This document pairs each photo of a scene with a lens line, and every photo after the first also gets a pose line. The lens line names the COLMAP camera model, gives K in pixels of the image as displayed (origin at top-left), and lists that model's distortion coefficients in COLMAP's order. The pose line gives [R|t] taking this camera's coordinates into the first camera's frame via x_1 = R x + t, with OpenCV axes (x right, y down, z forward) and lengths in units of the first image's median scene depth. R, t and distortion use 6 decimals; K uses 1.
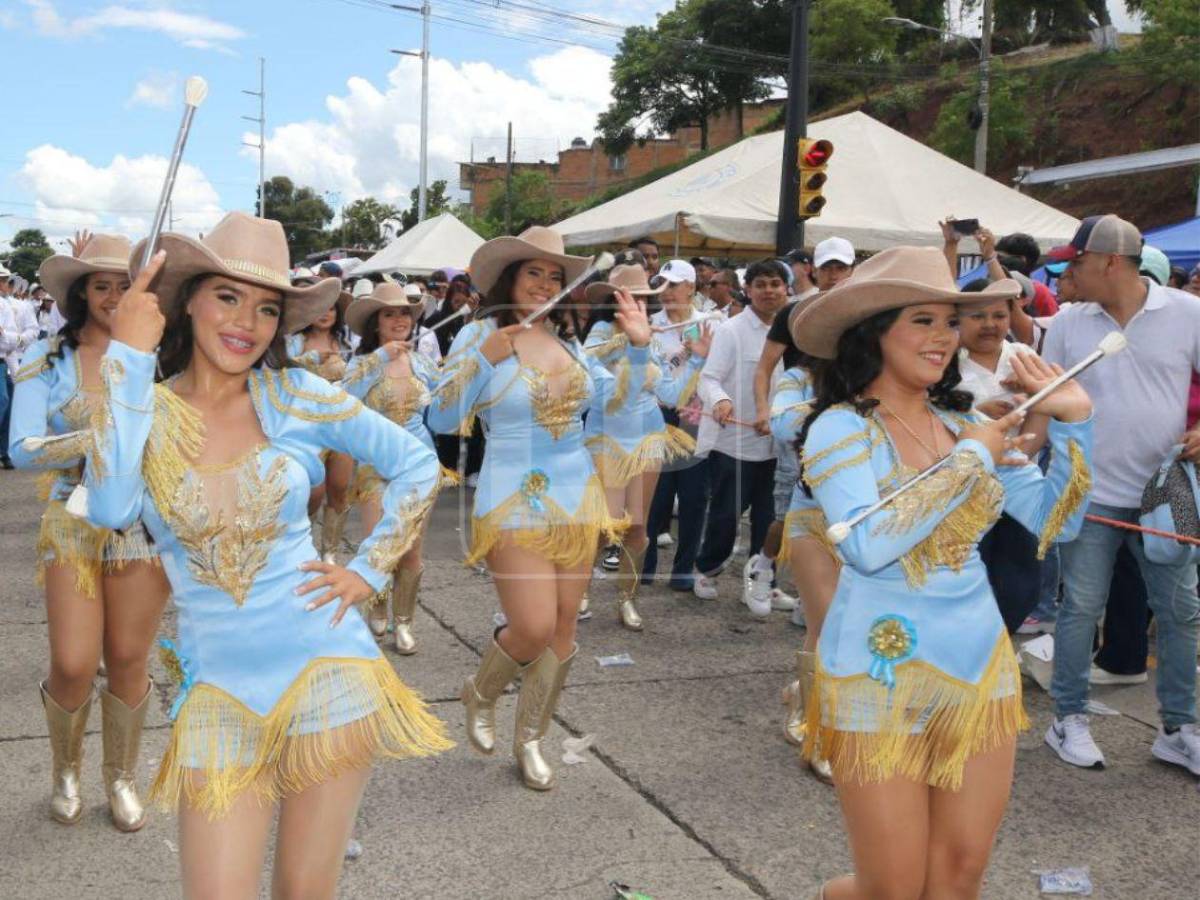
lens RADIAL K [[2686.3, 0, 599.8], [0, 2686.3, 451.2], [0, 0, 1]] dist [-0.088344, 0.057226]
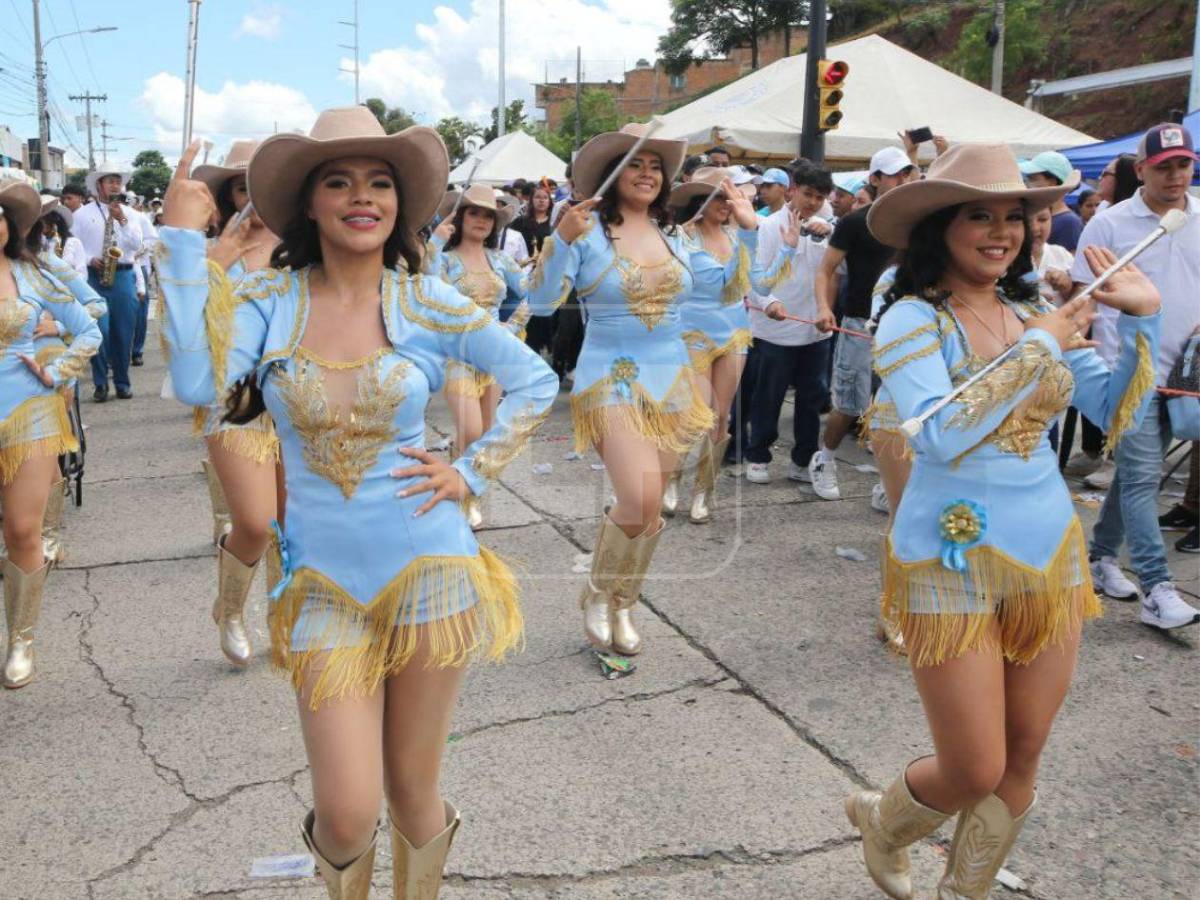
lens RADIAL K [[2686.3, 0, 599.8], [0, 2686.3, 451.2], [0, 0, 1]] dist [-0.088344, 0.057226]
pose [[0.998849, -0.011127, -0.046651, 0.024643], [0.012661, 0.999385, 0.032713, 0.007923], [0.046258, -0.033266, 0.998375, -0.106654]]
